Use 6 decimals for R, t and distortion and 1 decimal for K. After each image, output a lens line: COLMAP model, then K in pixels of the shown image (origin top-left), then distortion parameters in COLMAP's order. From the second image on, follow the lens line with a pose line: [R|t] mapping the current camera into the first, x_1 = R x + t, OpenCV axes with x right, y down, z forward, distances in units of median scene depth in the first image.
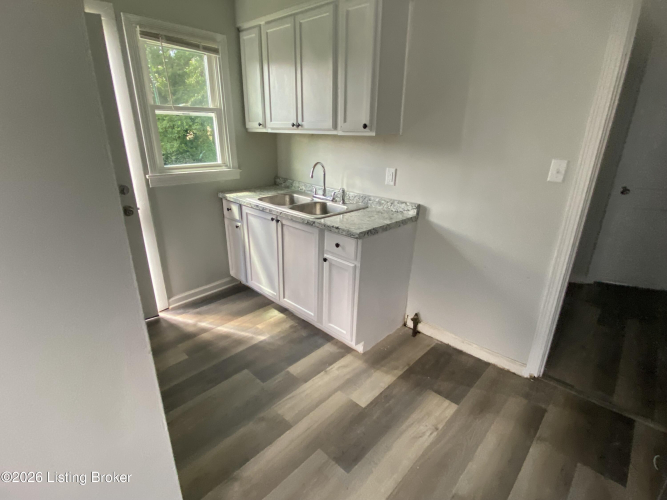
lens RADIAL K [[335.5, 0, 330.3], [0, 335.5, 250.2], [0, 0, 1]] dist [0.003922, -0.001076]
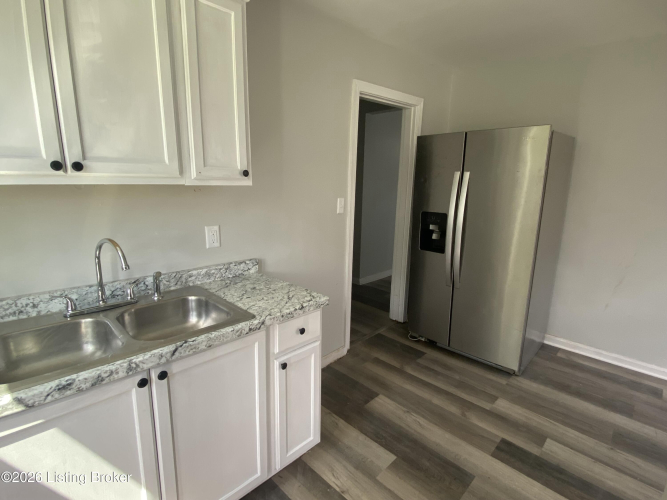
lens RADIAL K [[335.5, 0, 335.9], [0, 335.5, 238.5], [0, 0, 1]] dist [0.003922, -0.001076]
pose [[-0.004570, -0.184697, 0.982785, -0.647128], [0.313187, 0.933087, 0.176813, -0.302697], [-0.949680, 0.308604, 0.053580, 0.812379]]
